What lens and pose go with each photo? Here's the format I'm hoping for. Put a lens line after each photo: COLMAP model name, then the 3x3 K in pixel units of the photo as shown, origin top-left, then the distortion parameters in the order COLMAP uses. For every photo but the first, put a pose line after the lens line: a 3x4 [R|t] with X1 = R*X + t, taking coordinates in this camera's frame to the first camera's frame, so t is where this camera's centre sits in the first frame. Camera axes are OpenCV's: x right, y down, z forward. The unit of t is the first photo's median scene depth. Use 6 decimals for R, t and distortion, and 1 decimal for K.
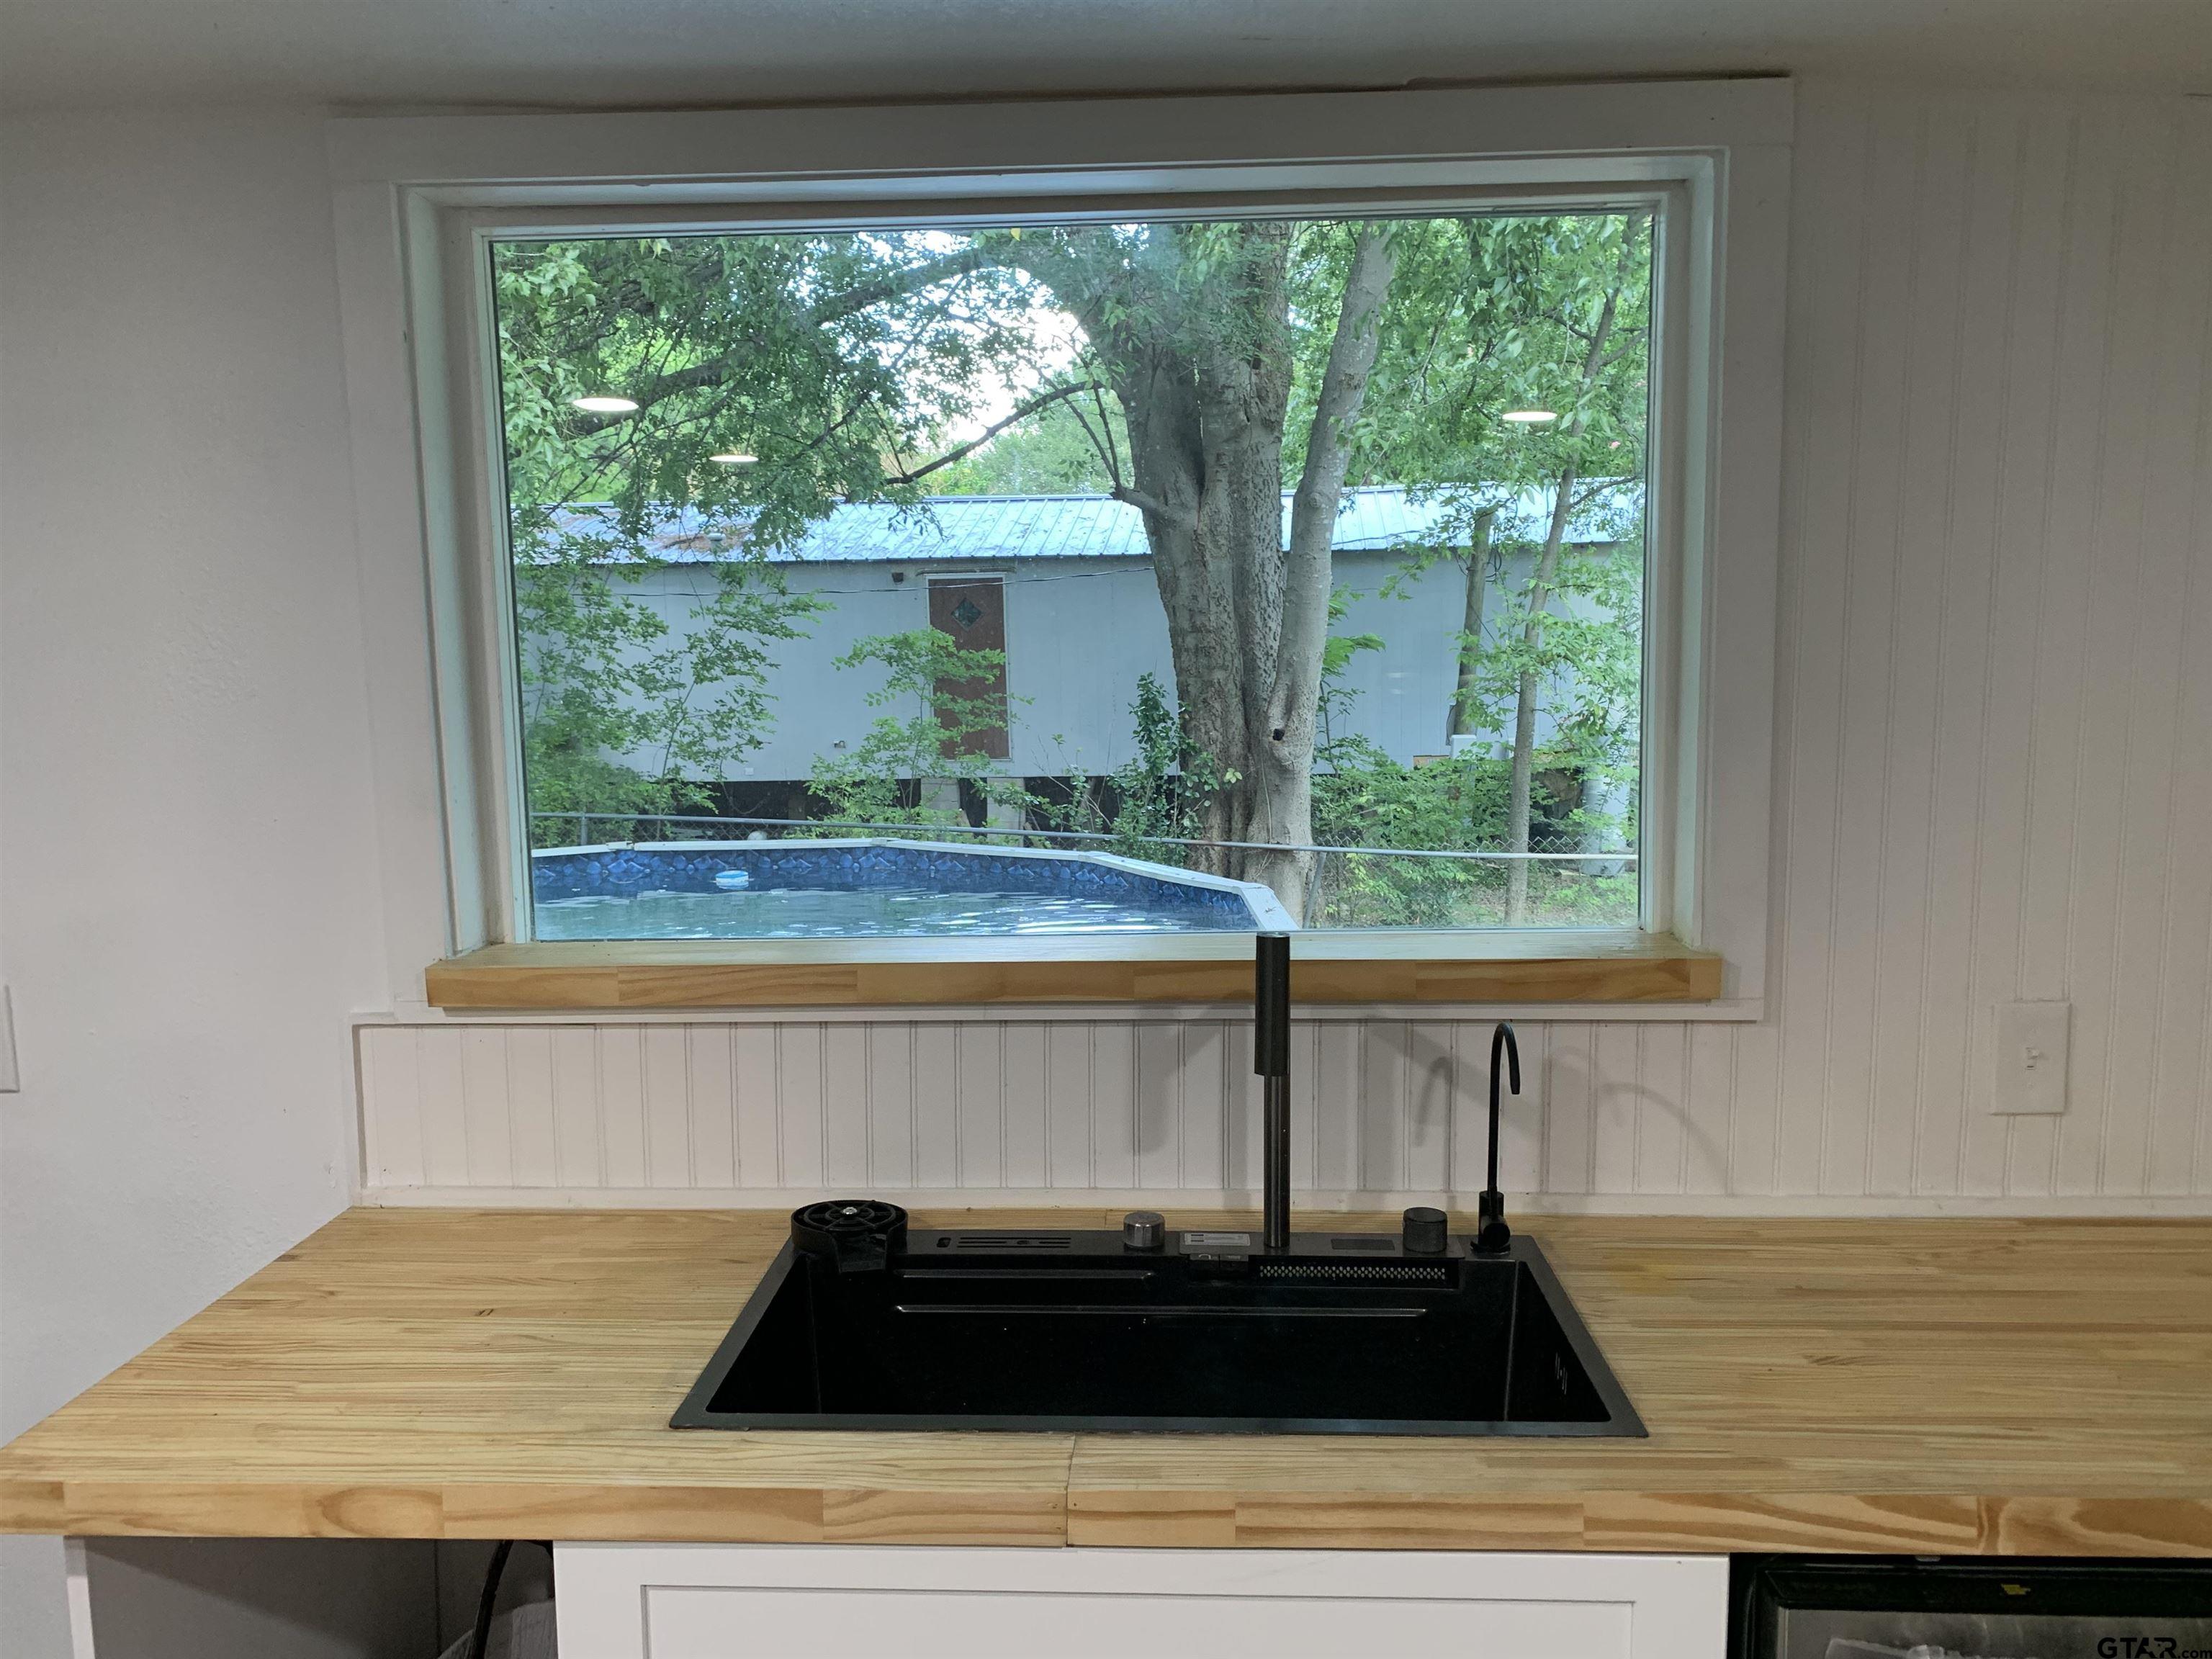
lens RADIAL K [[1676.7, 0, 1117.4], [0, 1676.7, 838.6], [0, 0, 1]] dist [-0.005286, 0.001873]
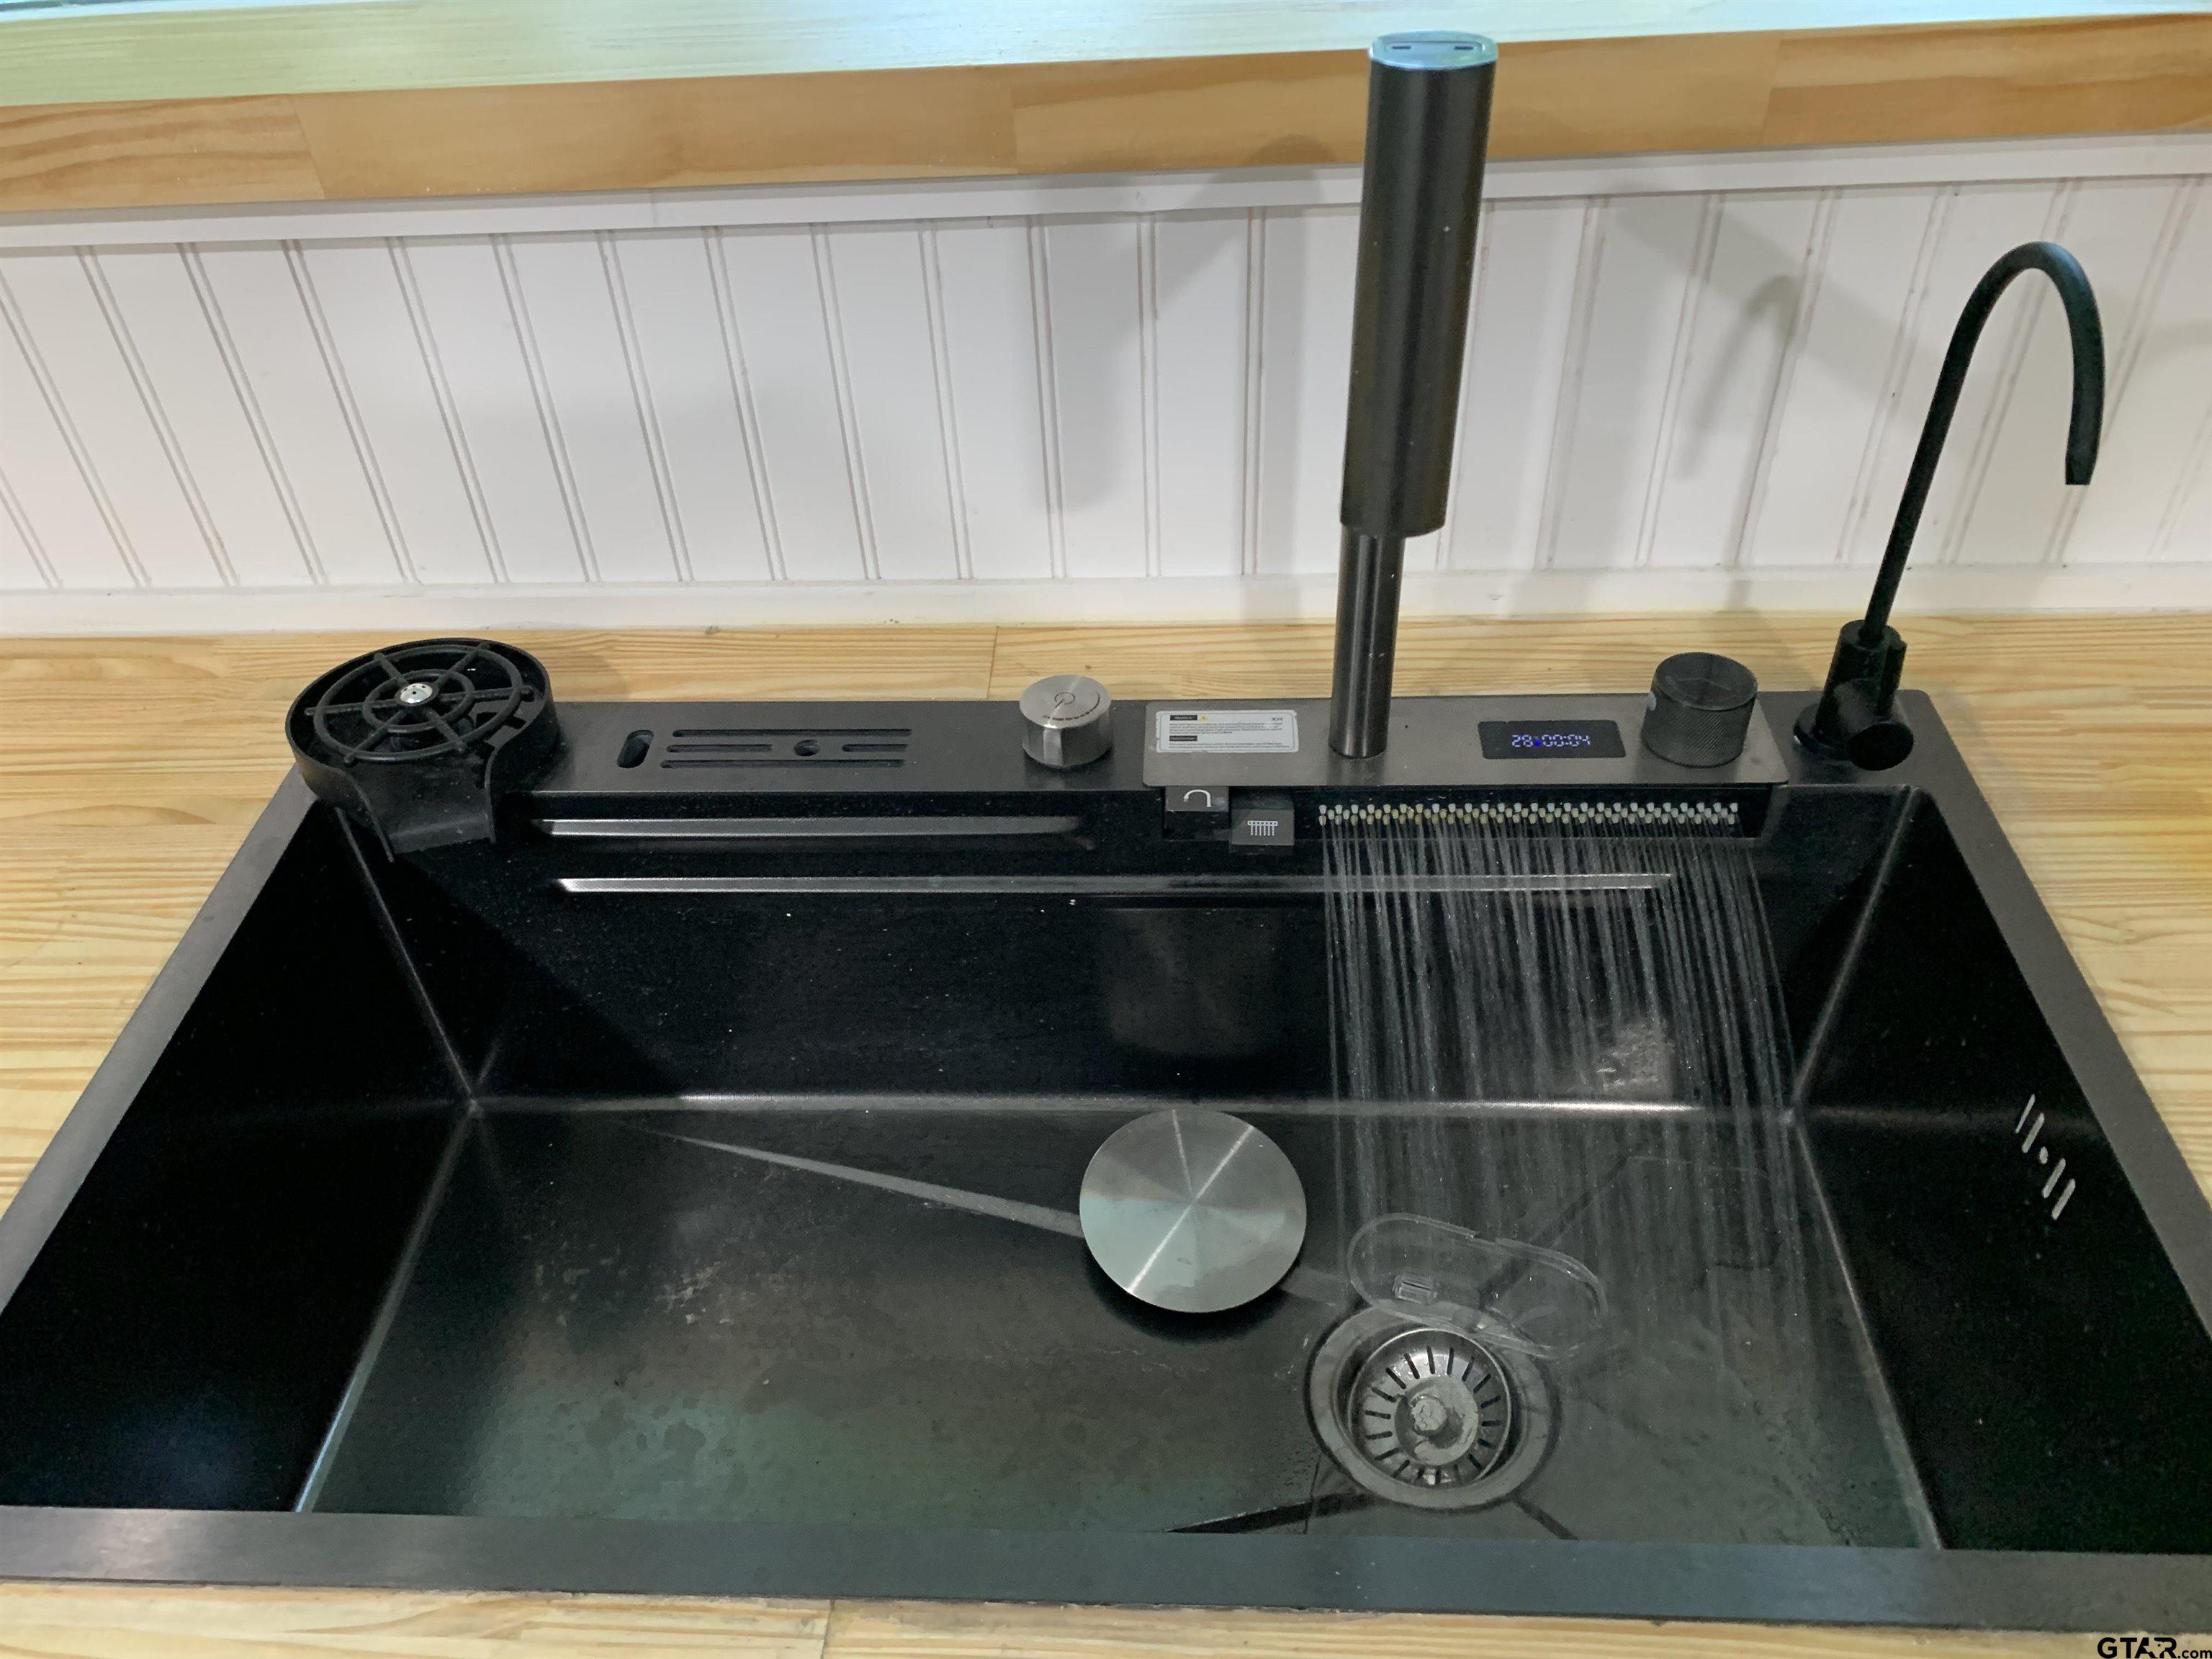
lens RADIAL K [[1728.8, 0, 1083.3], [0, 1728.8, 859.5], [0, 0, 1]] dist [0.083862, -0.149028]
pose [[0.999020, -0.020366, -0.039304, 0.036864], [0.038756, 0.831430, 0.554276, 0.004550], [0.021391, -0.555256, 0.831404, 0.565396]]
